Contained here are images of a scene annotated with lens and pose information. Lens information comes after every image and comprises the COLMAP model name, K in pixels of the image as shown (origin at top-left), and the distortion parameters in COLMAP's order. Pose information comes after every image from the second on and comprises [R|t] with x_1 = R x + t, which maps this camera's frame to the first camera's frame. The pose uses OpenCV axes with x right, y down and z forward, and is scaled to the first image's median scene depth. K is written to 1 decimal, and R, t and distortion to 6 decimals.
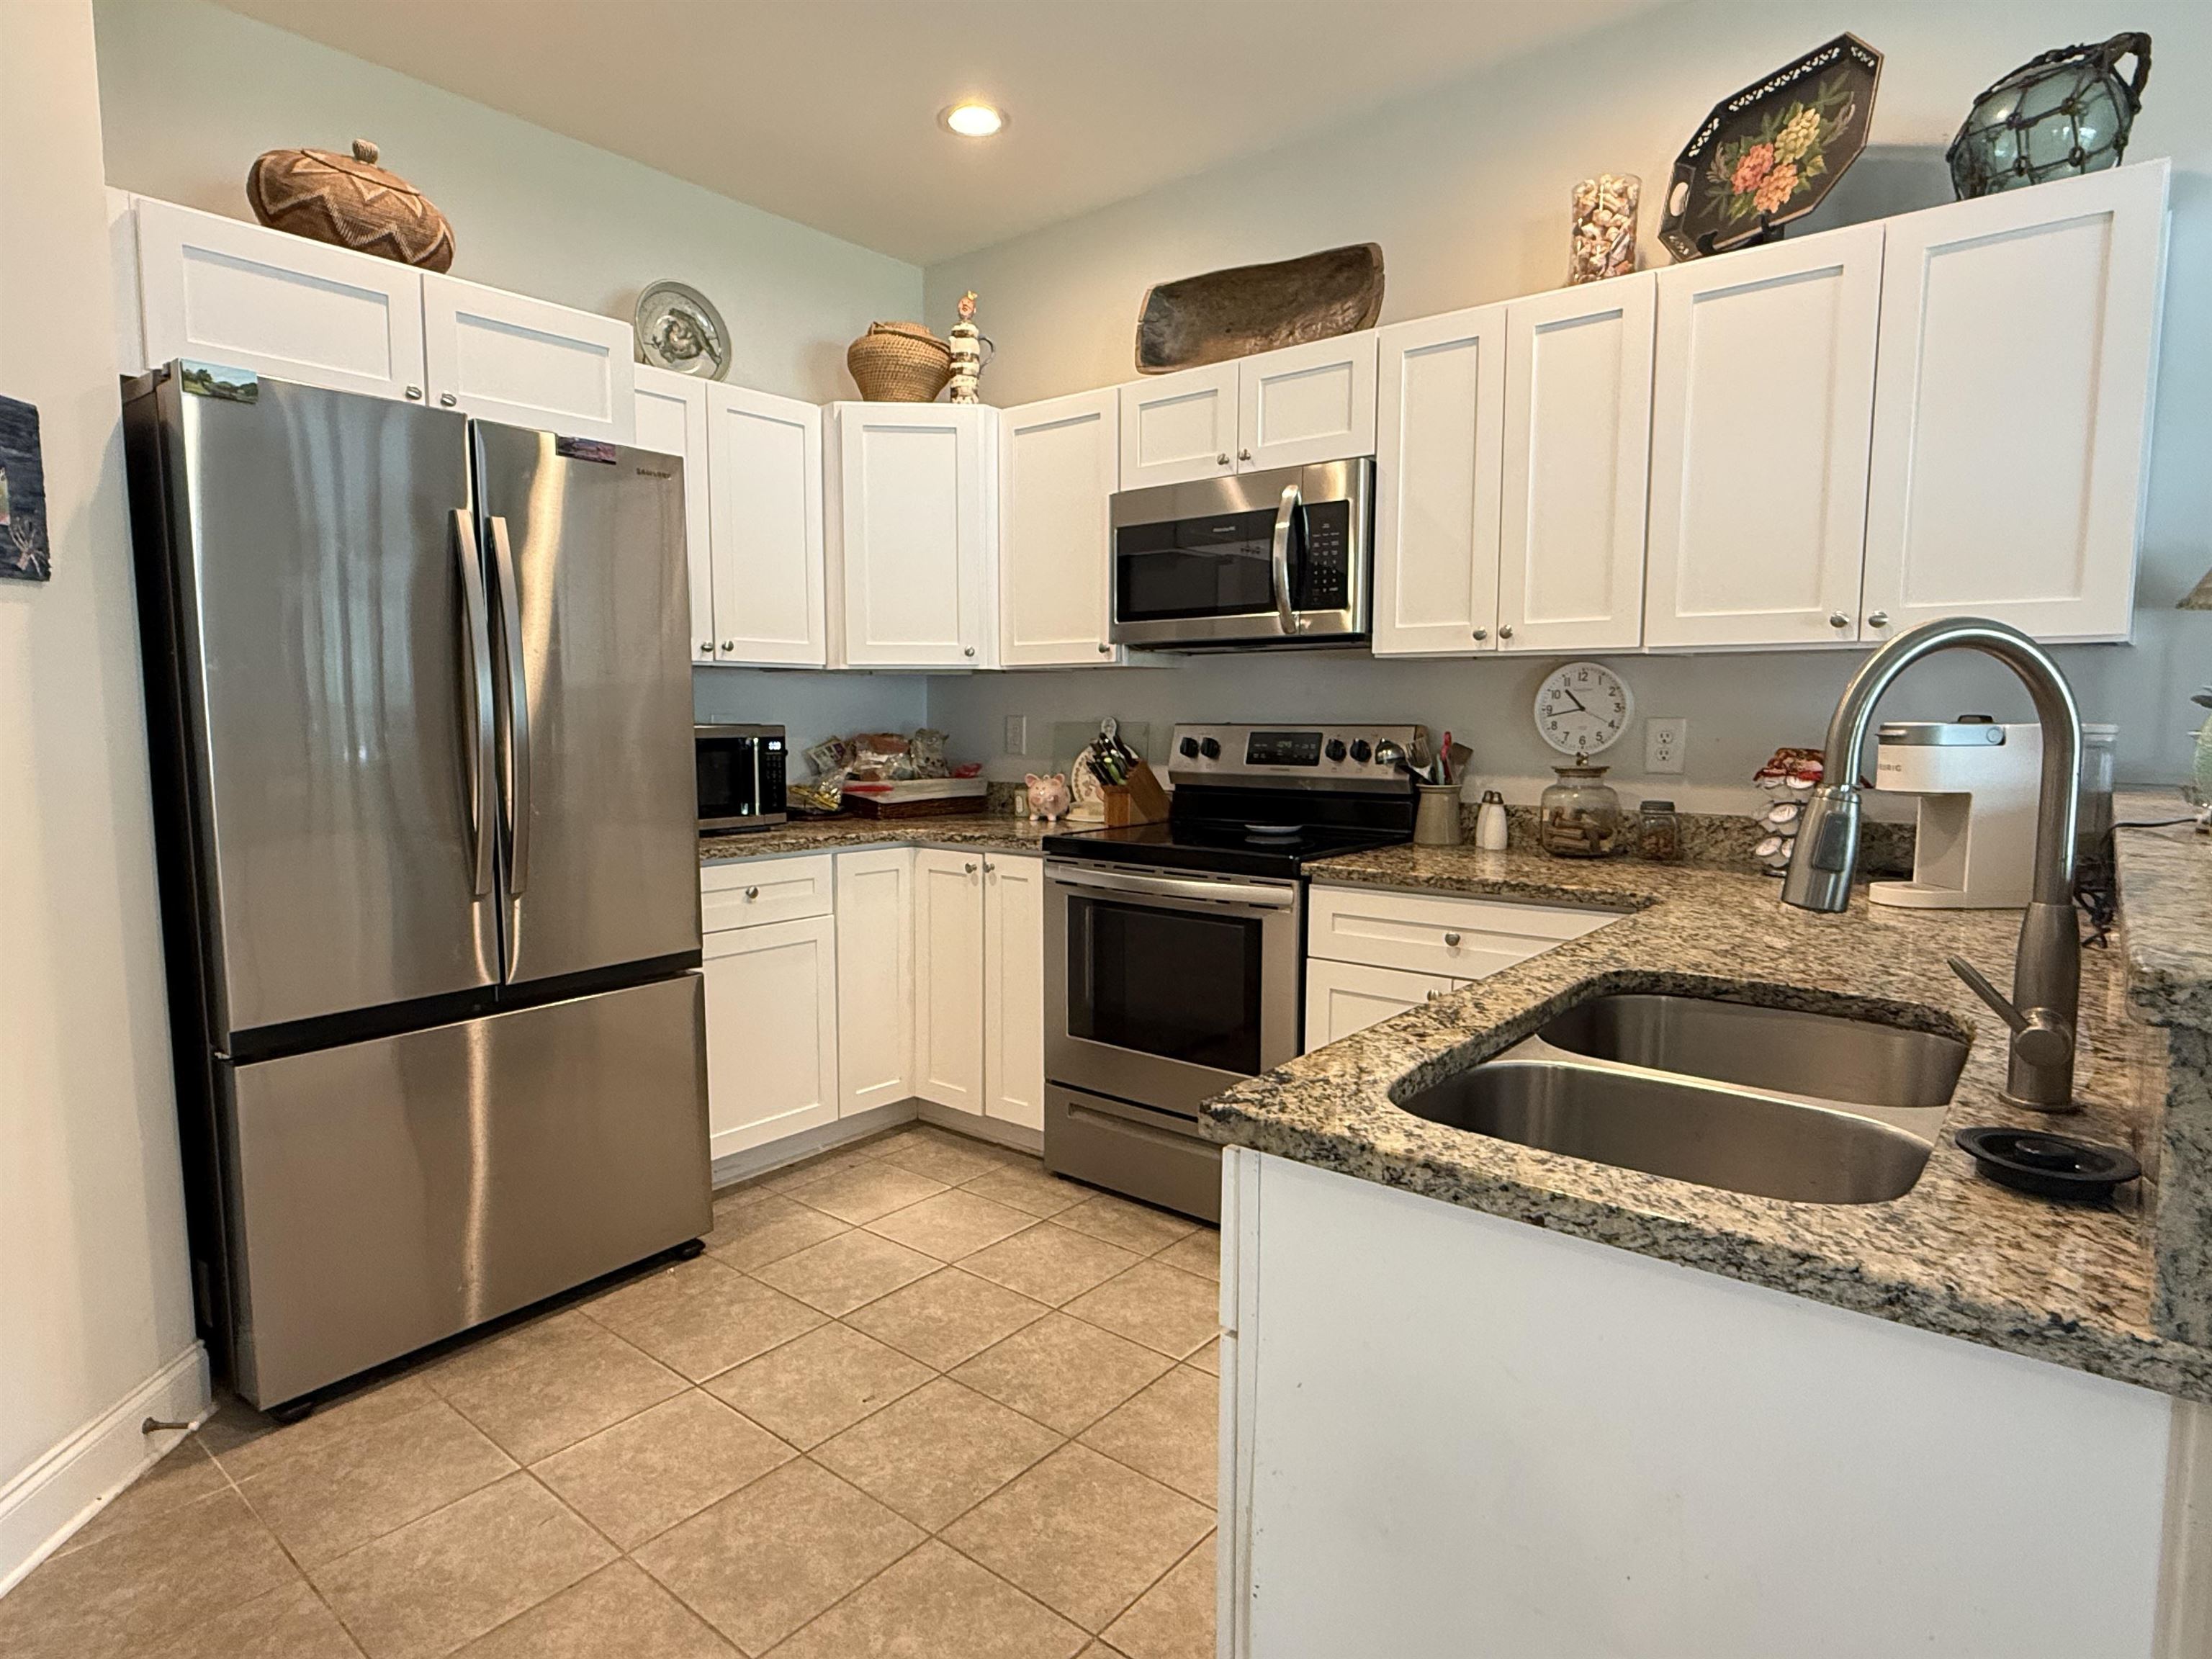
lens RADIAL K [[1202.9, 0, 1100.8], [0, 1202.9, 832.4], [0, 0, 1]] dist [-0.004646, 0.002815]
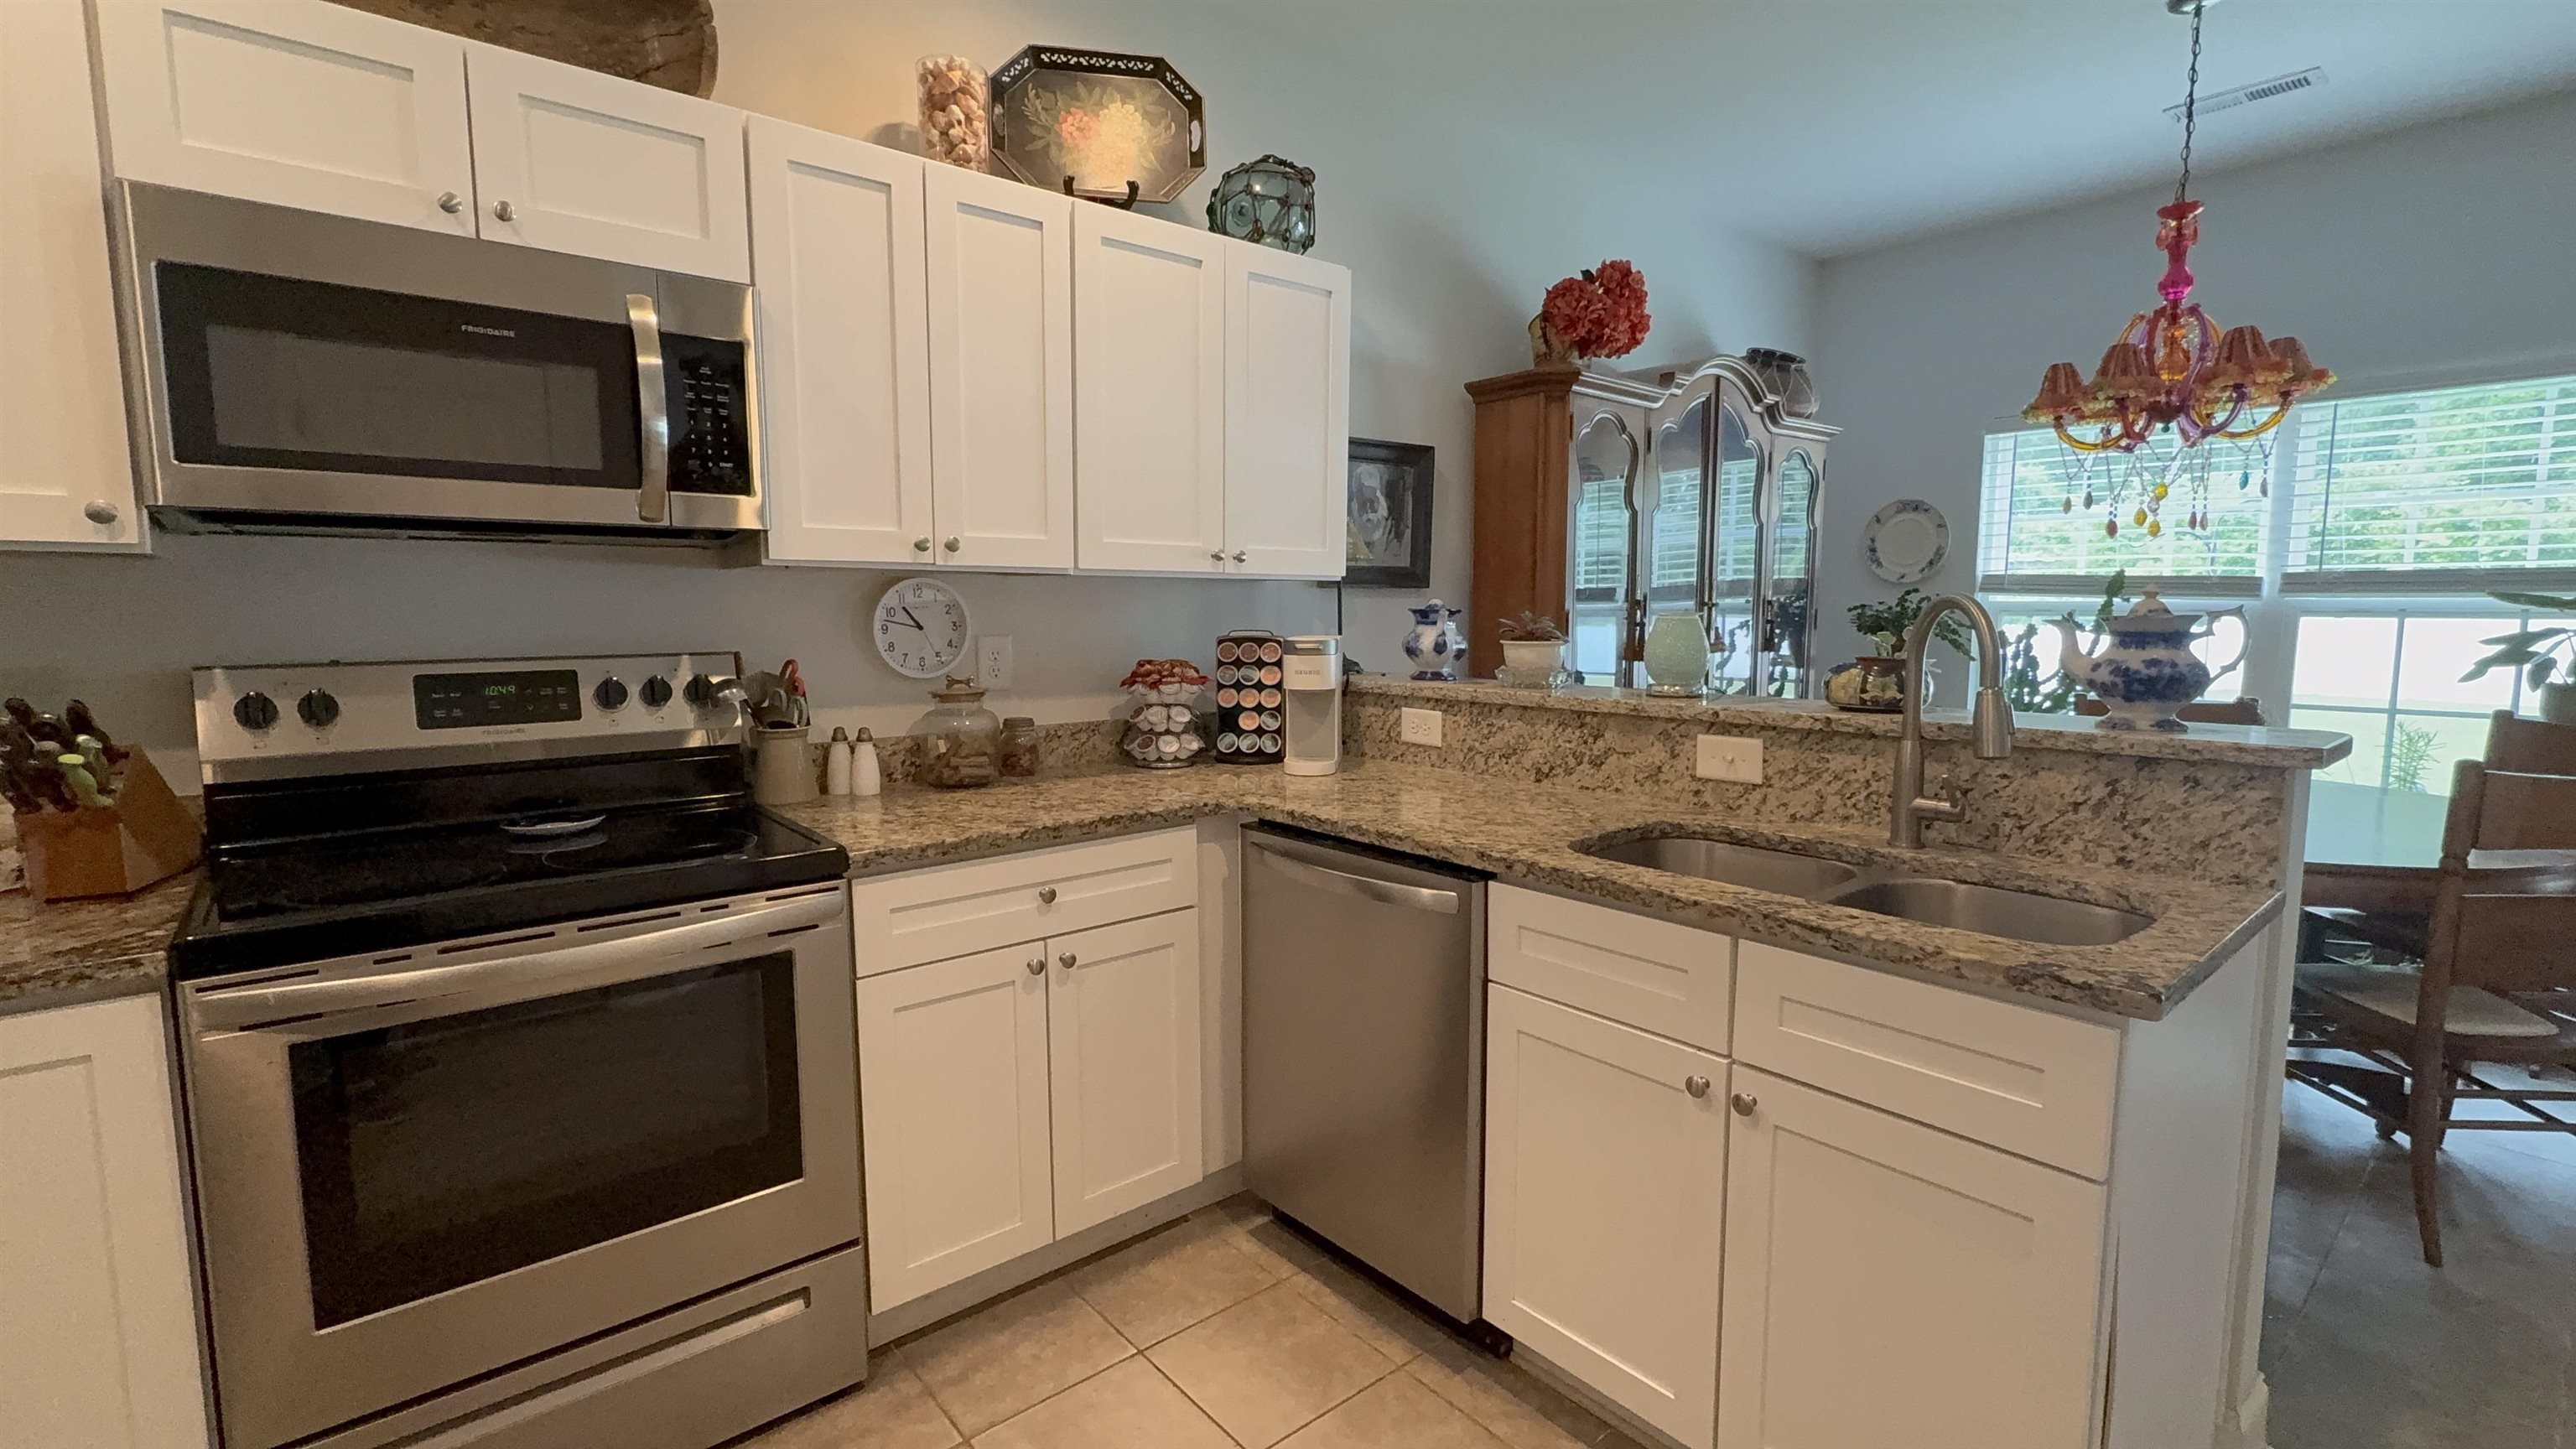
lens RADIAL K [[1116.7, 0, 1286.4], [0, 1116.7, 722.3], [0, 0, 1]] dist [-0.003670, 0.002451]
pose [[0.185399, -0.104923, 0.977046, -0.420612], [0.099596, 0.991170, 0.087541, -0.083248], [-0.977603, 0.081080, 0.194212, 0.604056]]
